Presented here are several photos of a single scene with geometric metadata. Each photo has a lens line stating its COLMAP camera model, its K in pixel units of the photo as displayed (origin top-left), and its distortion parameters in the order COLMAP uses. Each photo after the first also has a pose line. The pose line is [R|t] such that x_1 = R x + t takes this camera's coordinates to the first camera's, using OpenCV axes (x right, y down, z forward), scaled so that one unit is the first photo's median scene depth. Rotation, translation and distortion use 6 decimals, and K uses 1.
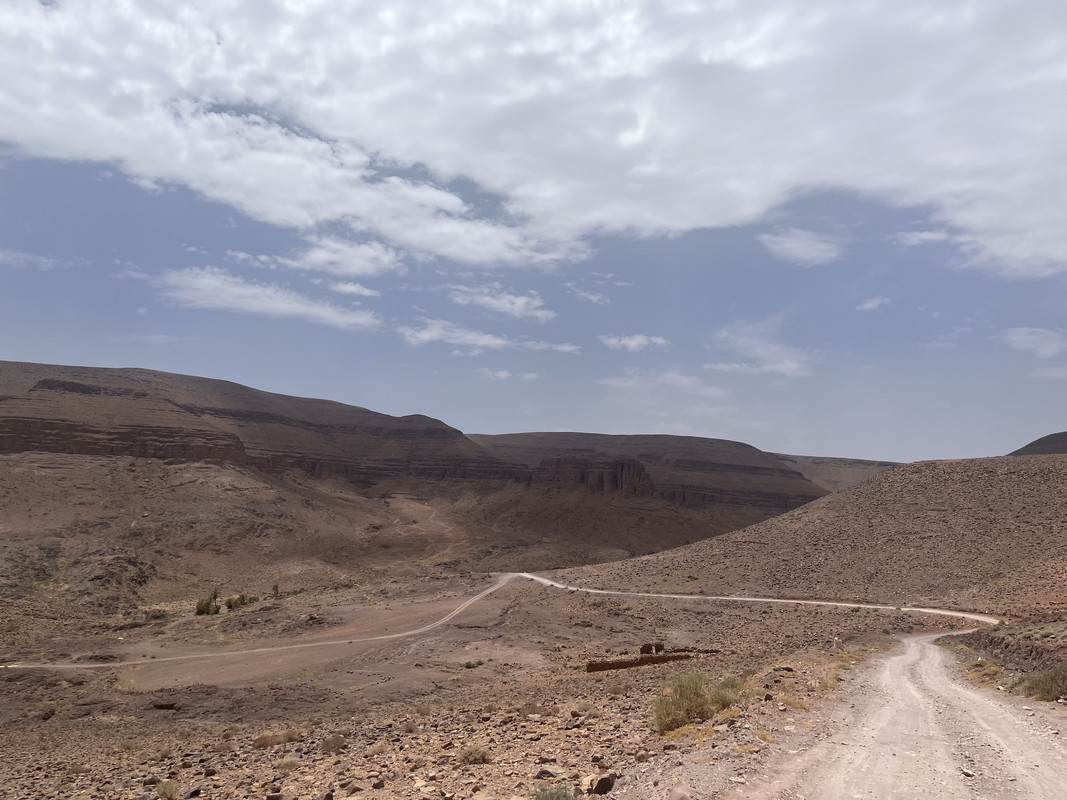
lens RADIAL K [[814.1, 0, 533.1], [0, 814.1, 405.2], [0, 0, 1]] dist [0.002349, -0.003750]
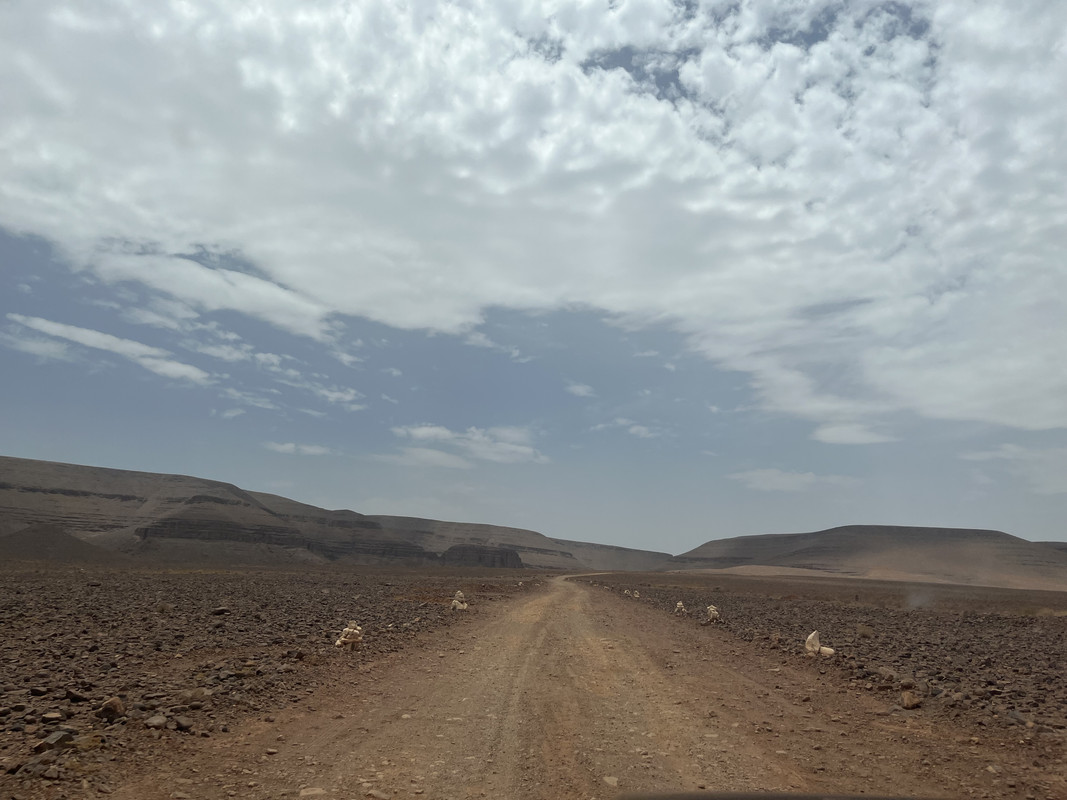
lens RADIAL K [[814.1, 0, 533.3], [0, 814.1, 398.0], [0, 0, 1]] dist [0.002349, -0.003750]
pose [[0.941671, 0.089397, 0.324443, -0.367270], [-0.061343, 0.993517, -0.095710, -0.080237], [-0.330896, 0.070225, 0.941051, -0.603705]]
